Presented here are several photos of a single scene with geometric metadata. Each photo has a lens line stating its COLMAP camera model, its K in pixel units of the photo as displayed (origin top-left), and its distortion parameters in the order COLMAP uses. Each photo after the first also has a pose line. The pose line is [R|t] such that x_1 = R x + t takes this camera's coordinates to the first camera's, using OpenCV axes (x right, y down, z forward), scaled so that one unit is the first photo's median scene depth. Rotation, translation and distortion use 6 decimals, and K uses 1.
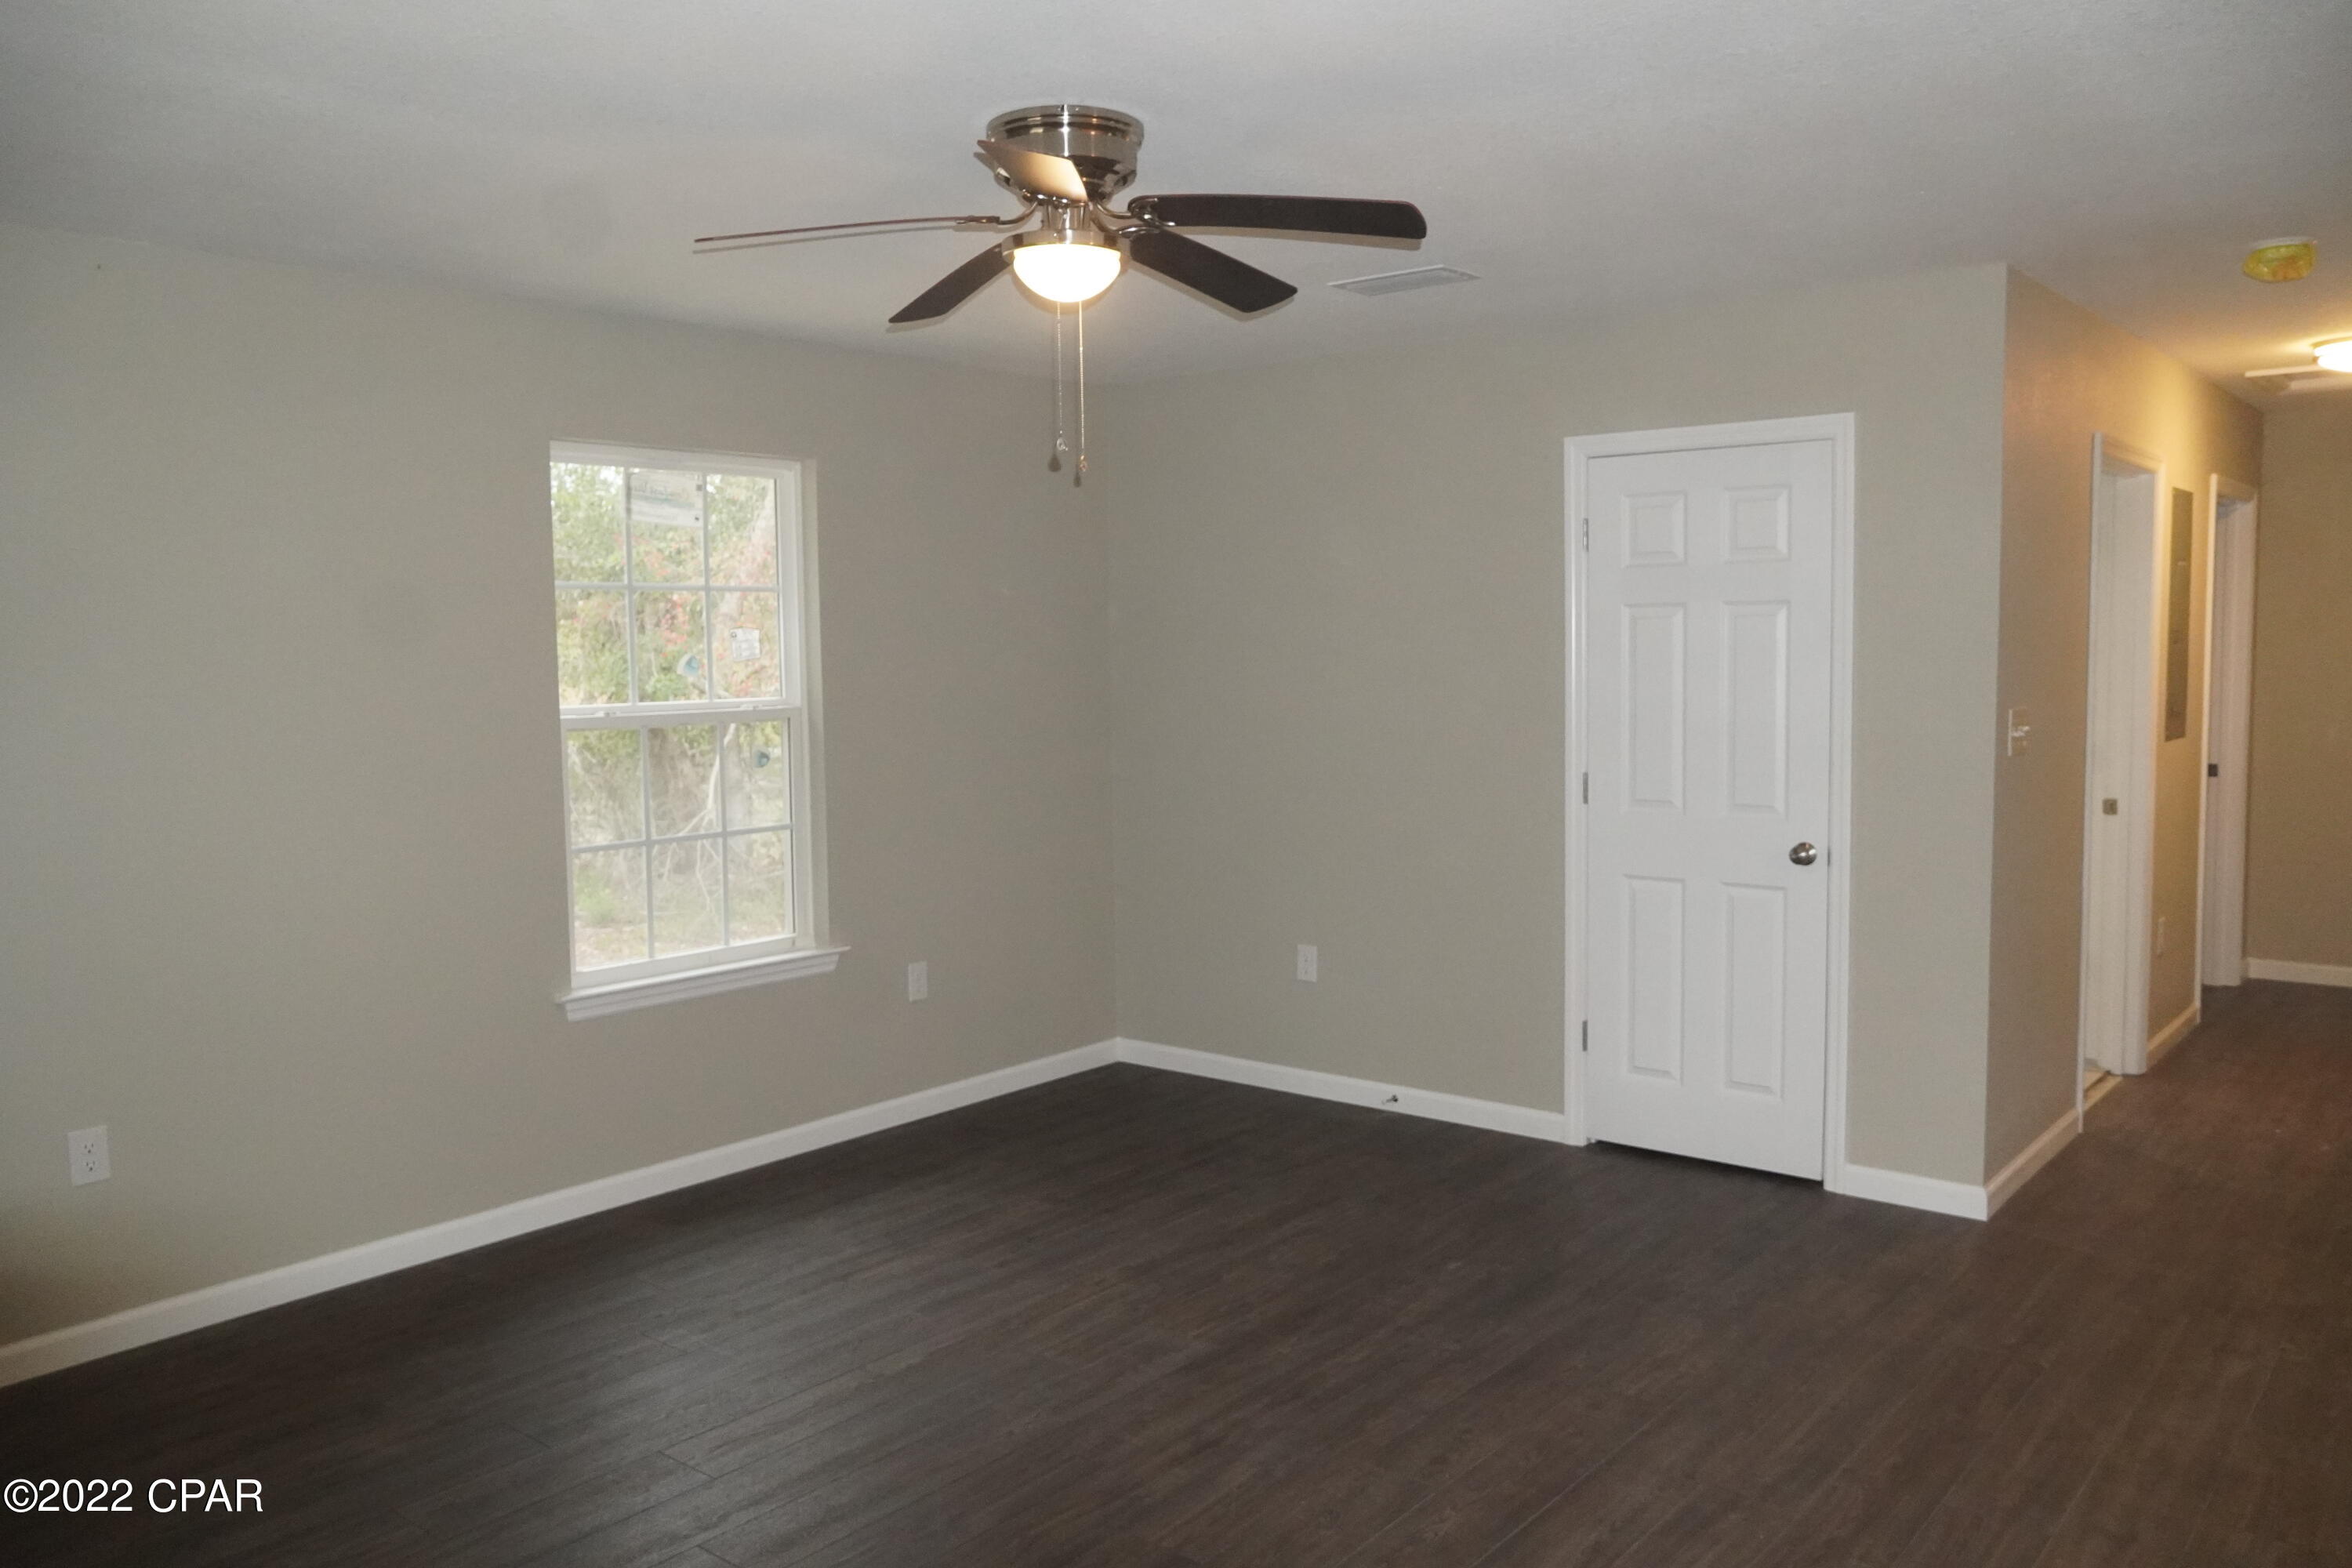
lens RADIAL K [[1763.1, 0, 1169.4], [0, 1763.1, 776.7], [0, 0, 1]] dist [-0.022146, 0.010256]
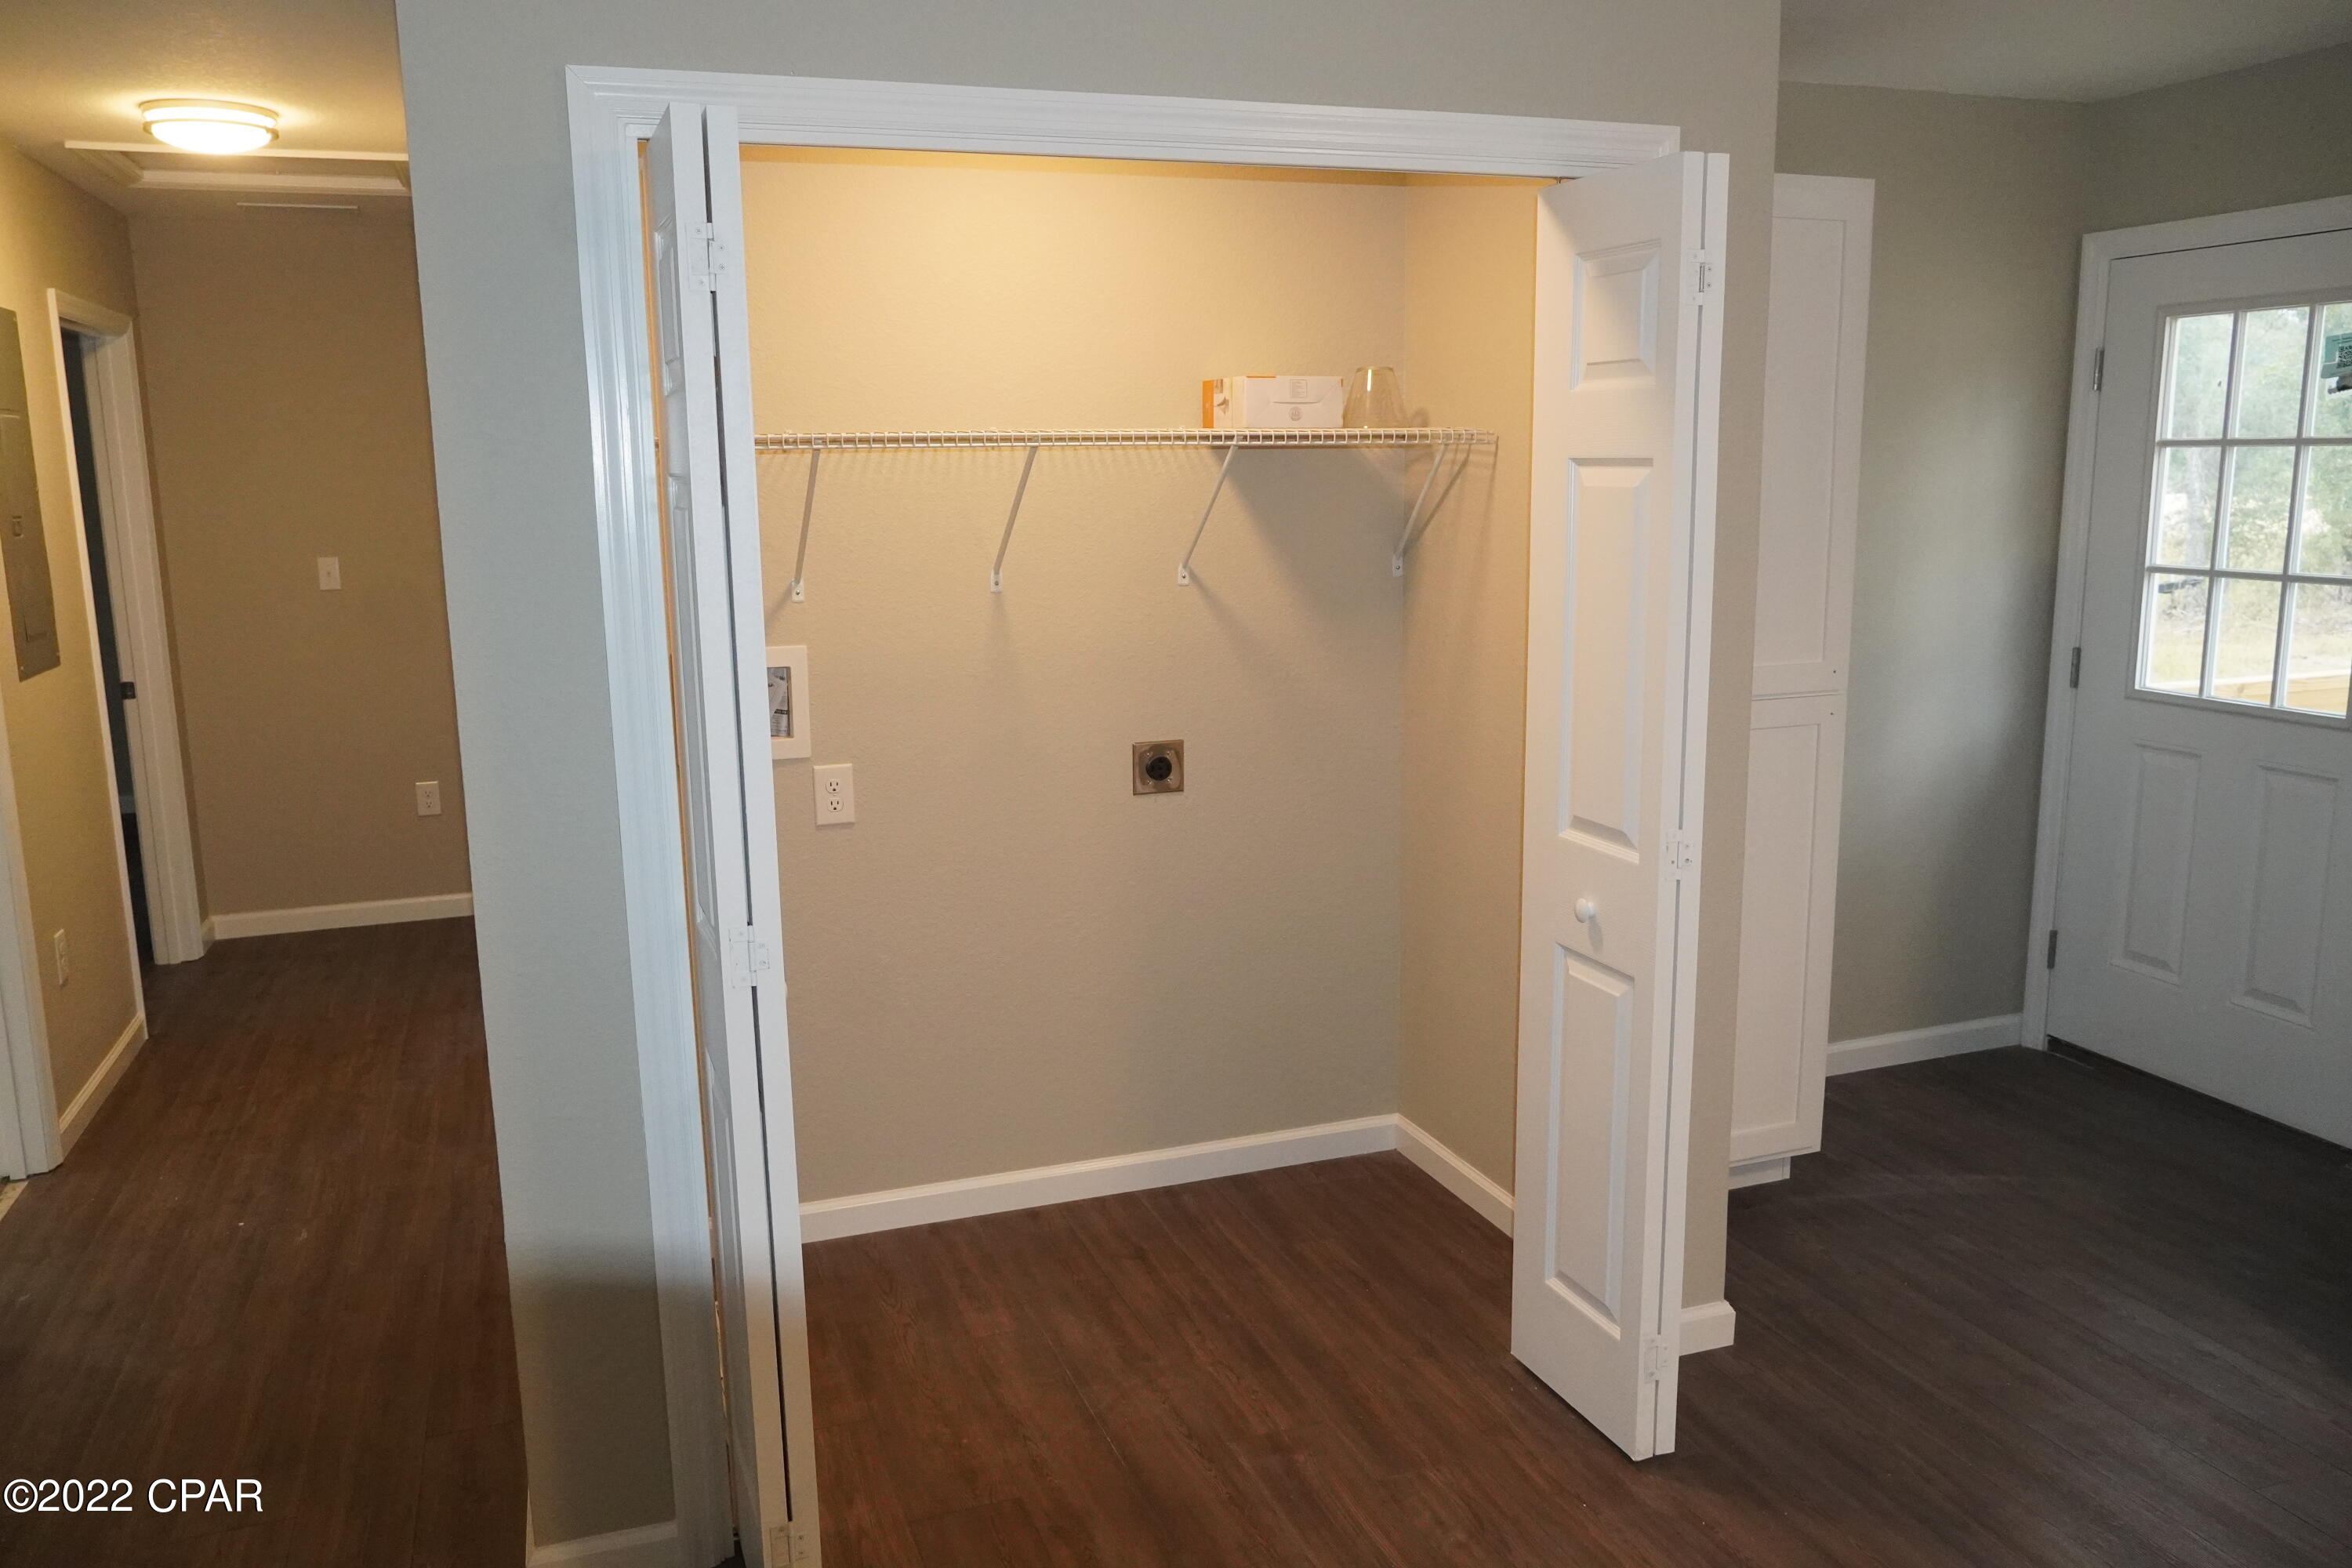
lens RADIAL K [[1763.1, 0, 1169.4], [0, 1763.1, 776.7], [0, 0, 1]] dist [-0.022146, 0.010256]
pose [[0.511103, -0.149734, 0.846376, 0.198290], [0.077482, 0.988726, 0.128128, -0.032719], [-0.856020, 0.000092, 0.516943, 0.243743]]
